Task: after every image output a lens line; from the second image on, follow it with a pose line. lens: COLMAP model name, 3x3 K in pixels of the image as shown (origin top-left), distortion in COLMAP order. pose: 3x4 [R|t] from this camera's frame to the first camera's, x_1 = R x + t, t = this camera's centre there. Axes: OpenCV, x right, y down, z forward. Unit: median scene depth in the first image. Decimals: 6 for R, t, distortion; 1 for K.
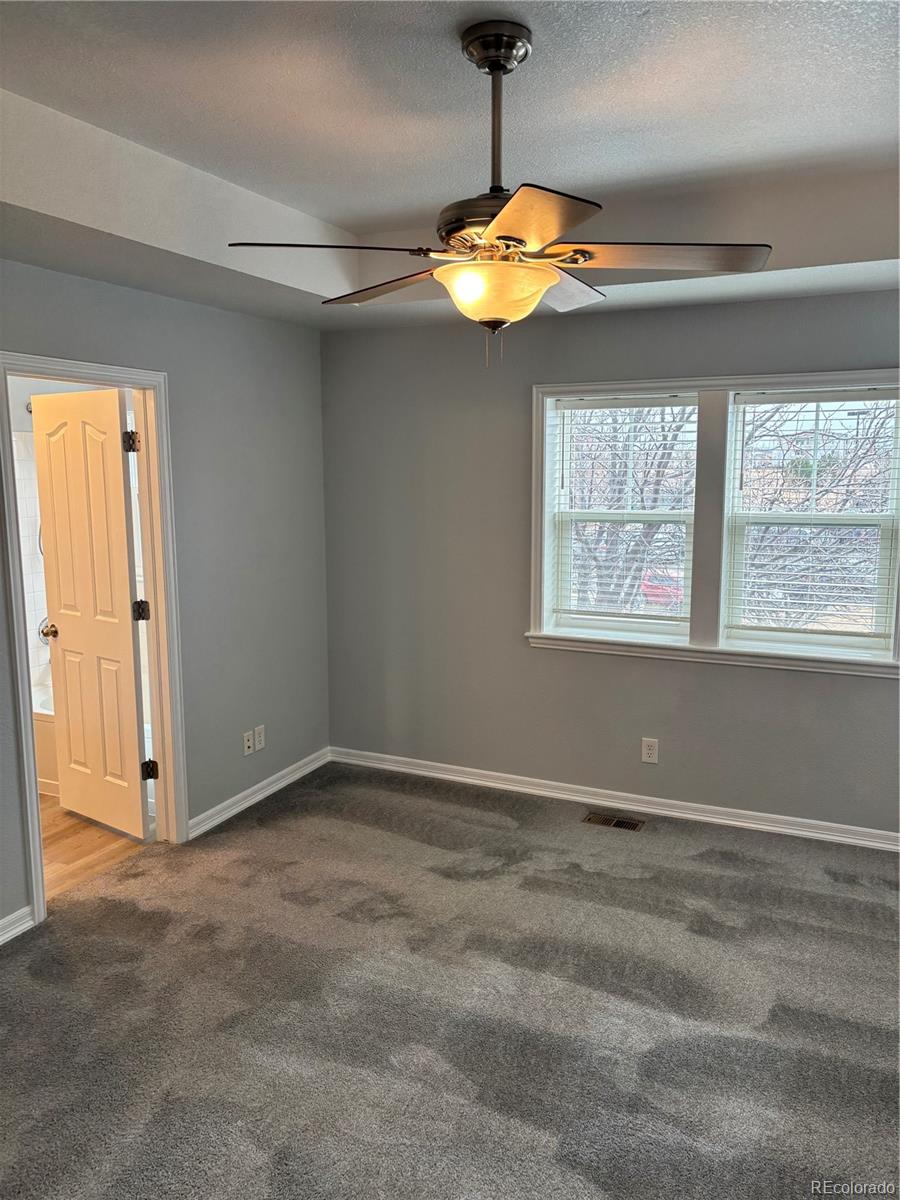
lens RADIAL K [[902.4, 0, 452.1], [0, 902.4, 601.5], [0, 0, 1]] dist [0.054015, -0.050356]
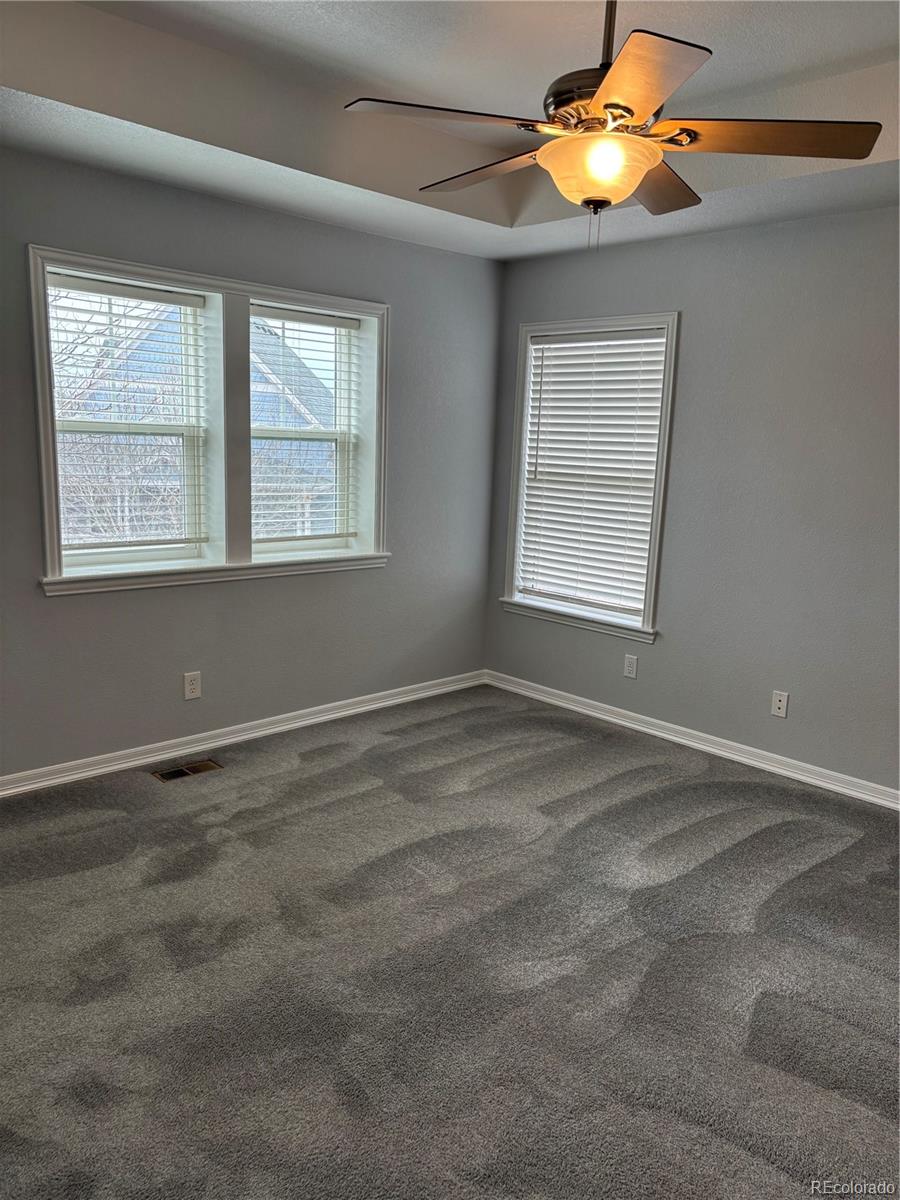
lens RADIAL K [[902.4, 0, 454.3], [0, 902.4, 599.1], [0, 0, 1]] dist [0.054015, -0.050356]
pose [[0.342807, -0.141739, 0.928651, -0.574186], [0.102262, 0.988308, 0.113095, 0.000696], [-0.933823, 0.056196, 0.353294, 0.452138]]
